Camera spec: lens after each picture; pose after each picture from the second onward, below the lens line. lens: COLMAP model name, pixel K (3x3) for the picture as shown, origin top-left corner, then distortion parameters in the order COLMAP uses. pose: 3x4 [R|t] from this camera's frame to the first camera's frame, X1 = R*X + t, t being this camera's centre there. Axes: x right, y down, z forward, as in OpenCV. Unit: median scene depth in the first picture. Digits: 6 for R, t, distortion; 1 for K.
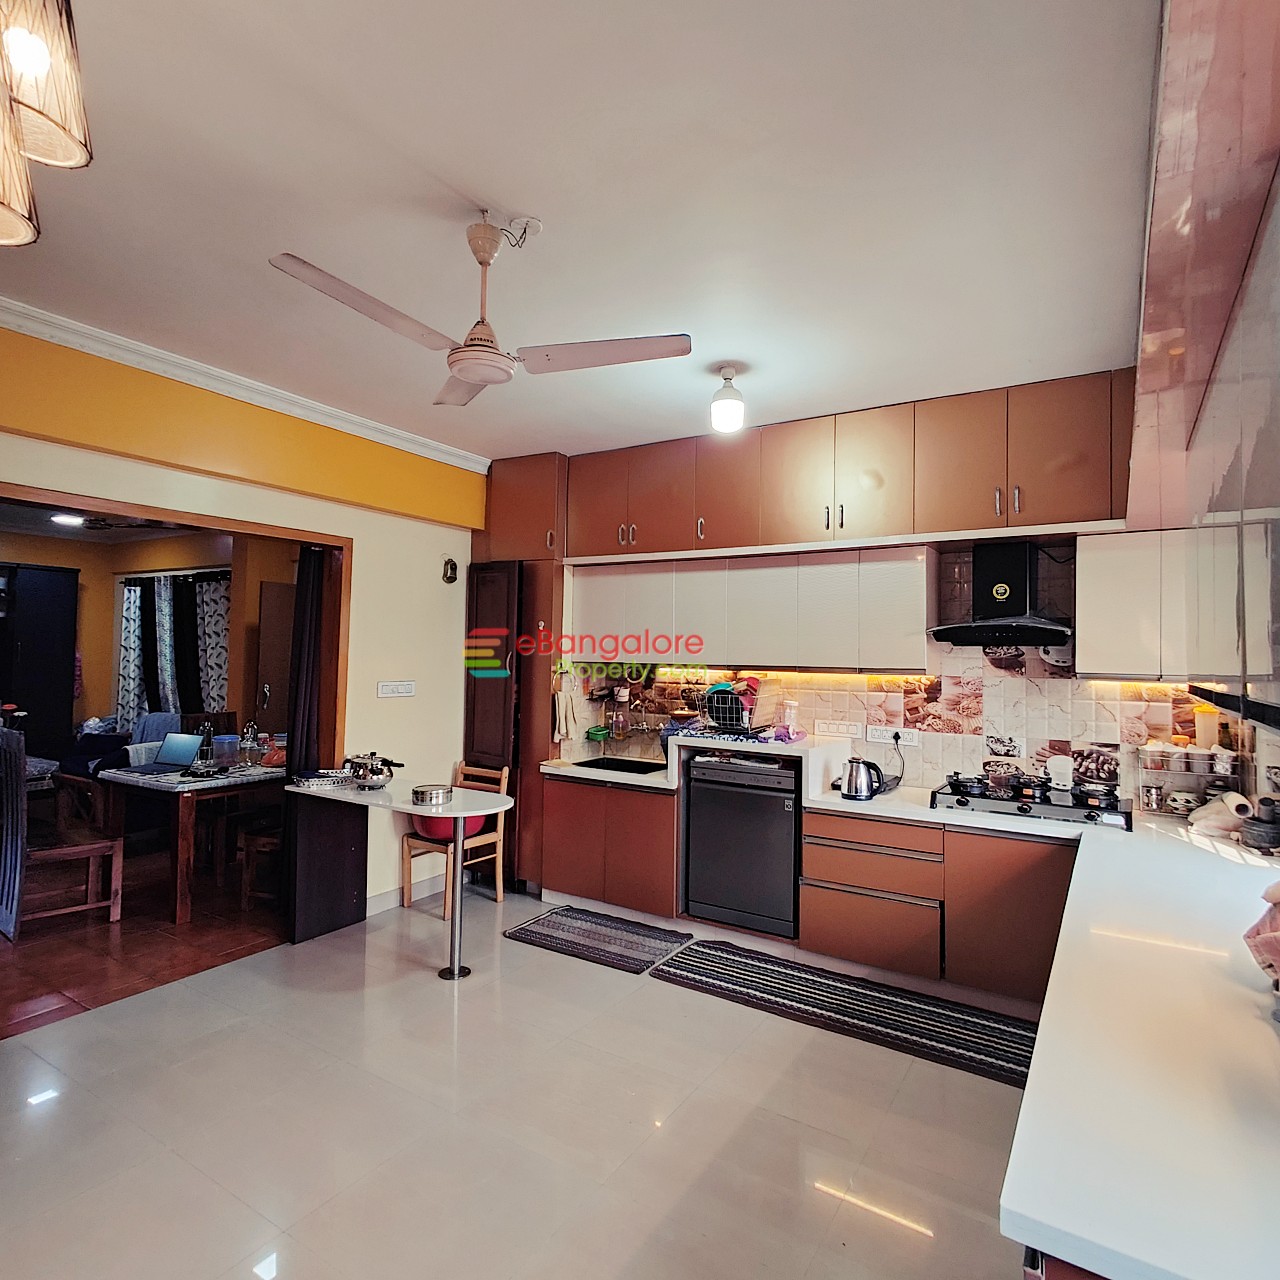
lens RADIAL K [[750.7, 0, 644.5], [0, 750.7, 627.8], [0, 0, 1]] dist [0.000555, 0.000771]
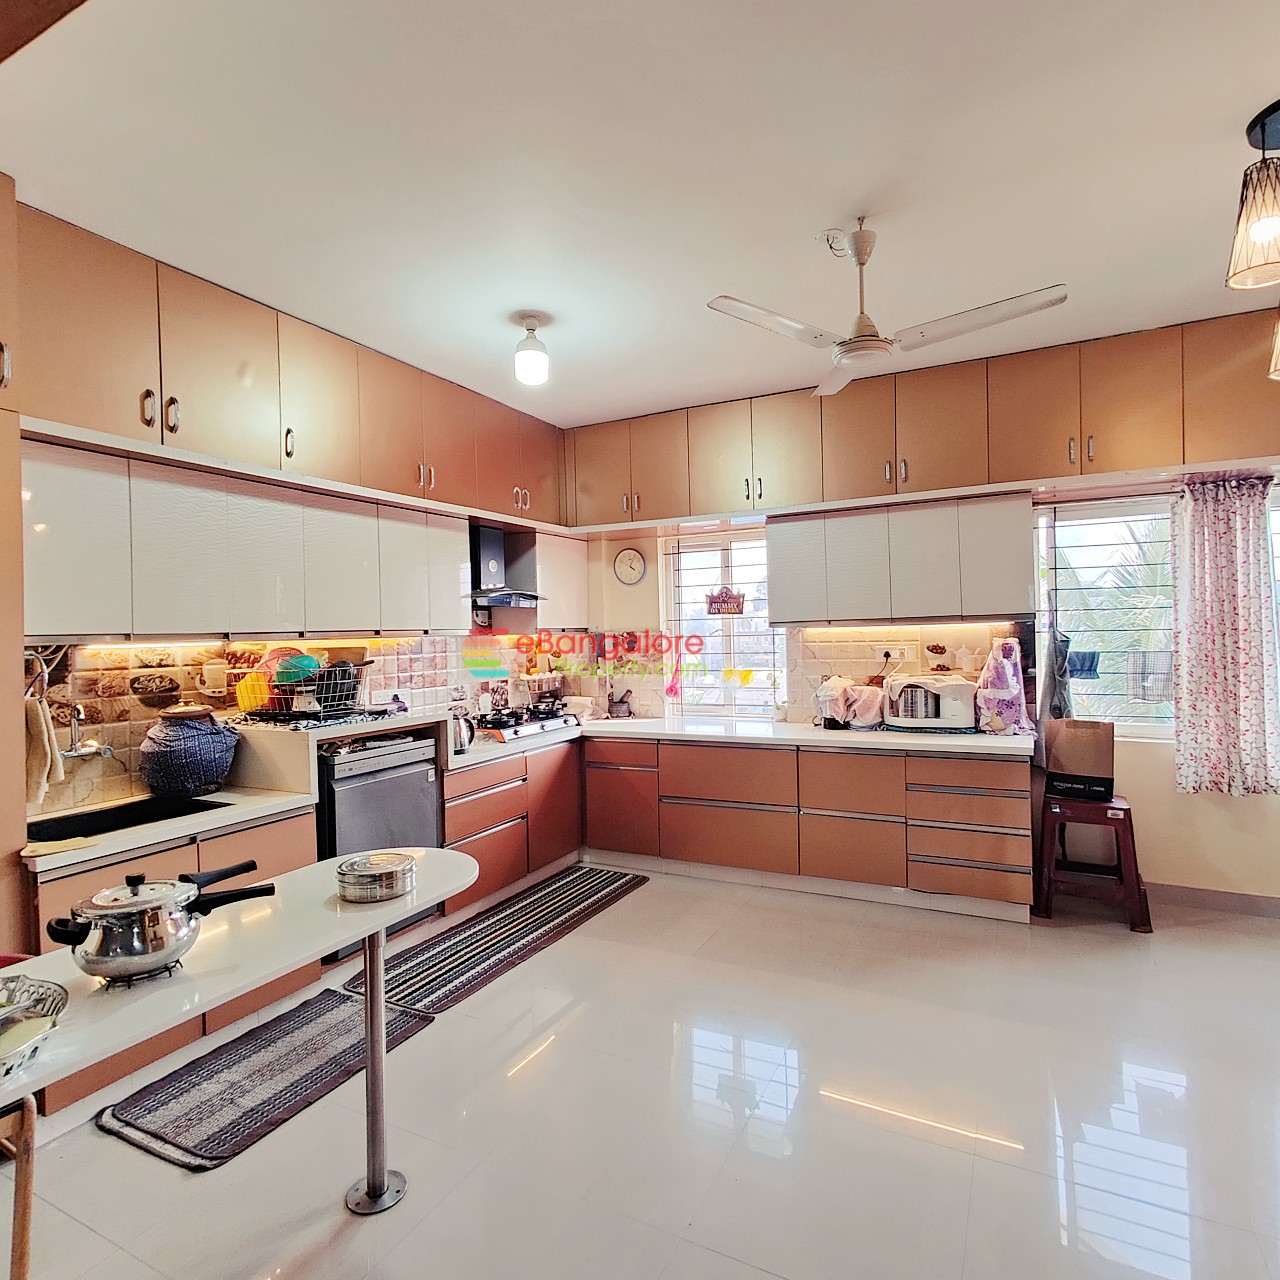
lens RADIAL K [[750.7, 0, 643.3], [0, 750.7, 635.1], [0, 0, 1]] dist [0.000555, 0.000771]
pose [[-0.087121, -0.015656, 0.996075, -0.602617], [-0.008942, 0.999849, 0.014933, 0.034651], [-0.996158, -0.007606, -0.087248, 0.642849]]
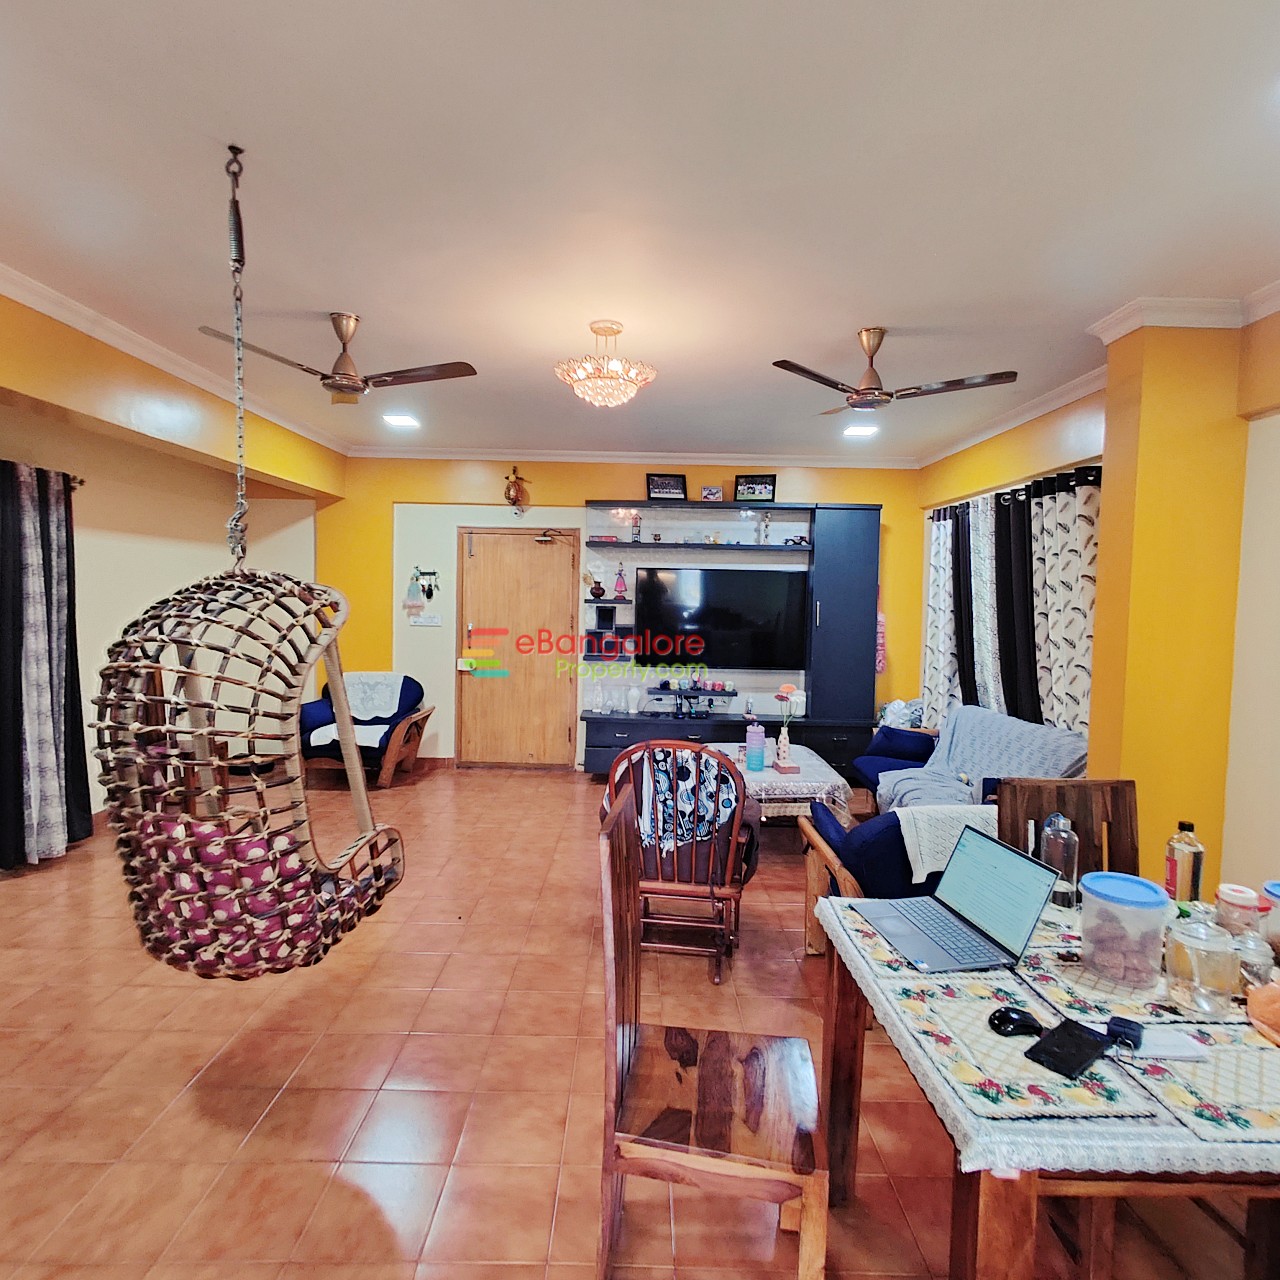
lens RADIAL K [[750.7, 0, 642.6], [0, 750.7, 635.6], [0, 0, 1]] dist [0.000555, 0.000771]
pose [[0.532116, 0.036957, -0.845864, -0.405331], [0.017551, 0.998351, 0.054661, 0.014124], [0.846489, -0.043932, 0.530590, 0.668342]]
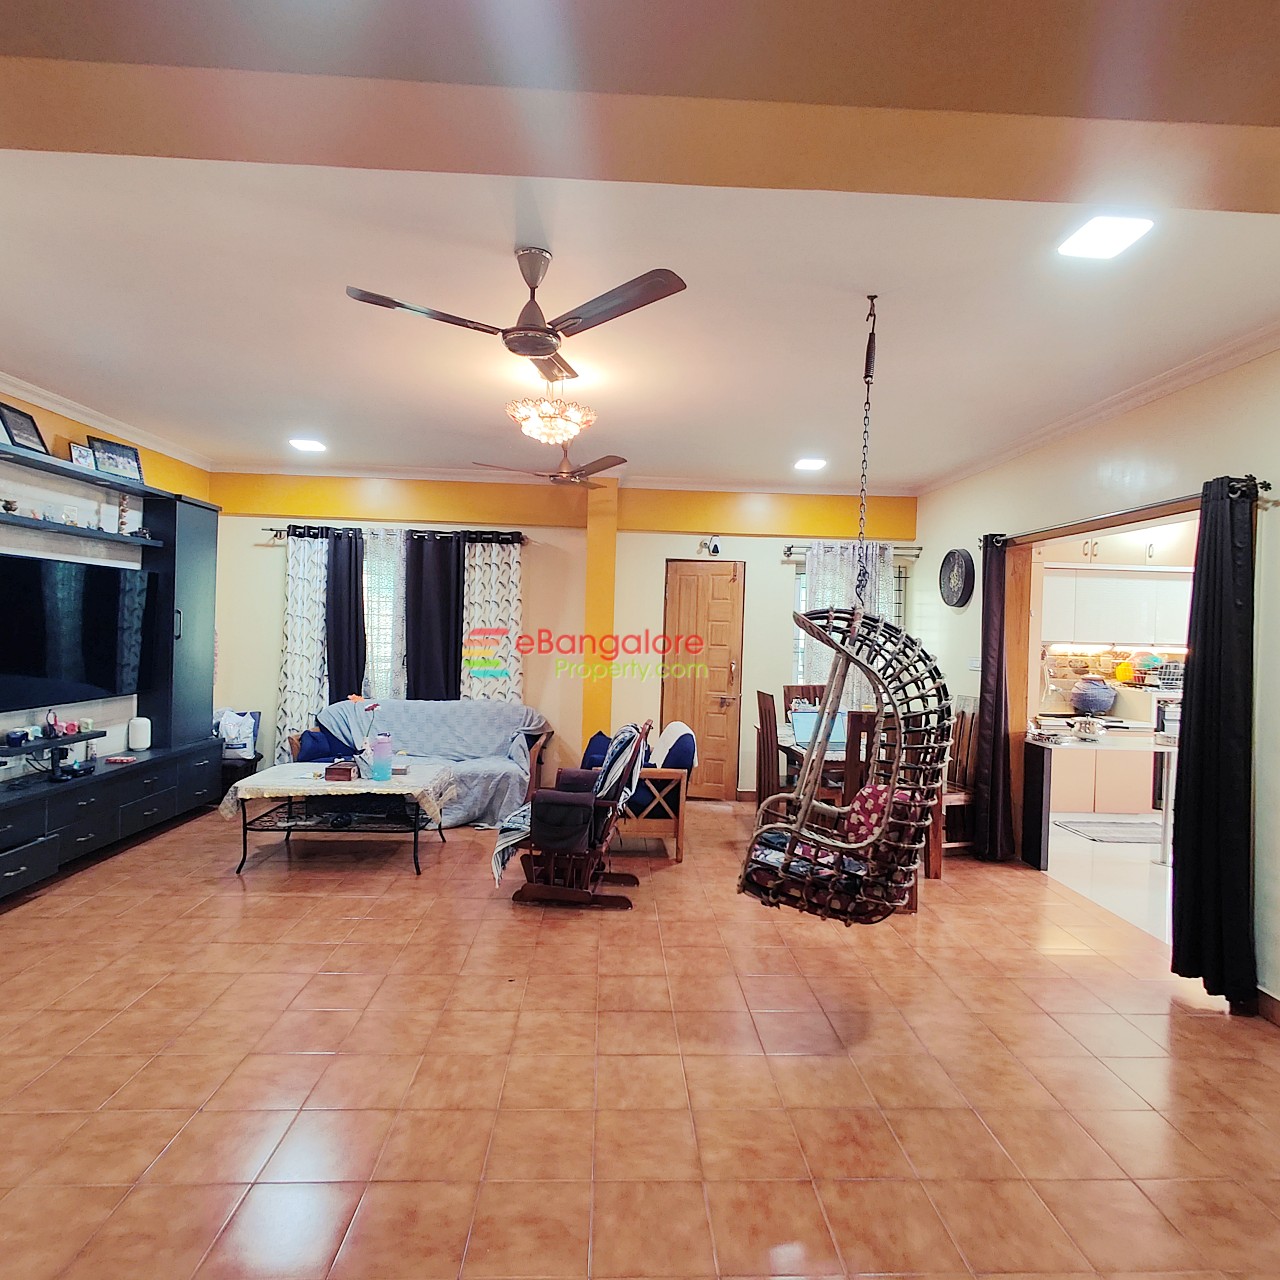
lens RADIAL K [[750.7, 0, 645.2], [0, 750.7, 633.4], [0, 0, 1]] dist [0.000555, 0.000771]
pose [[0.821313, 0.001827, 0.570475, -1.408411], [-0.032254, 0.998544, 0.043238, -0.002861], [-0.569566, -0.053912, 0.820176, 0.308655]]
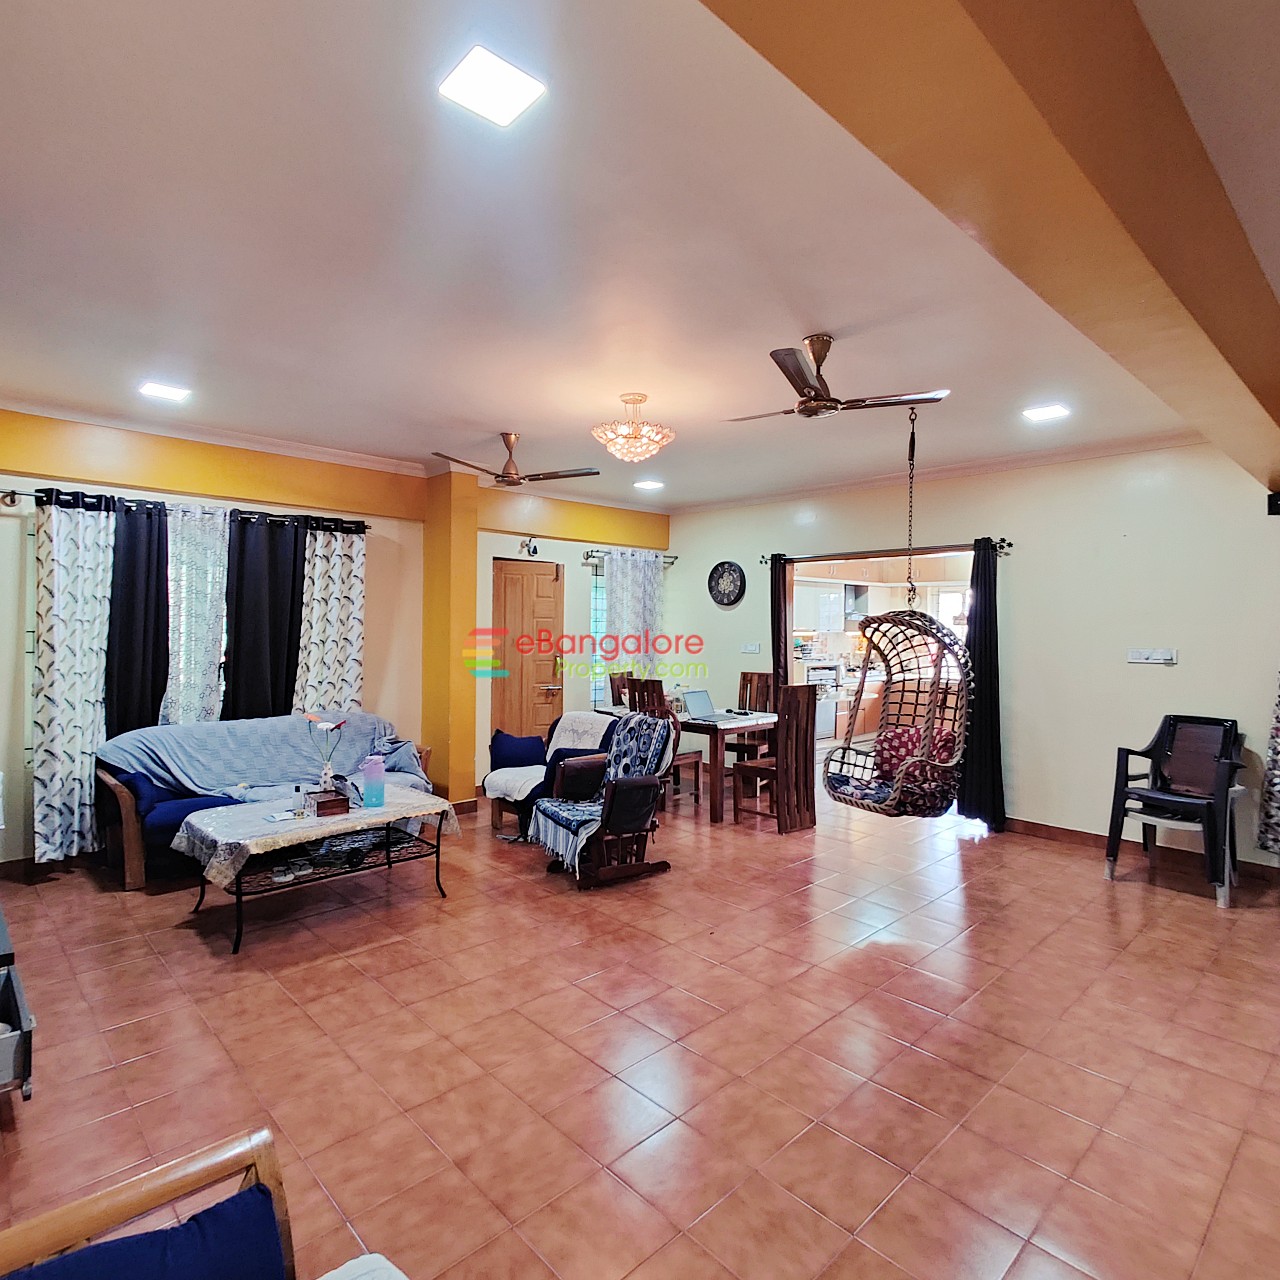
lens RADIAL K [[750.7, 0, 652.7], [0, 750.7, 635.0], [0, 0, 1]] dist [0.000555, 0.000771]
pose [[0.237584, -0.024812, 0.971050, -1.880989], [-0.037652, 0.998687, 0.034730, 0.004019], [-0.970637, -0.044813, 0.236338, 0.788561]]
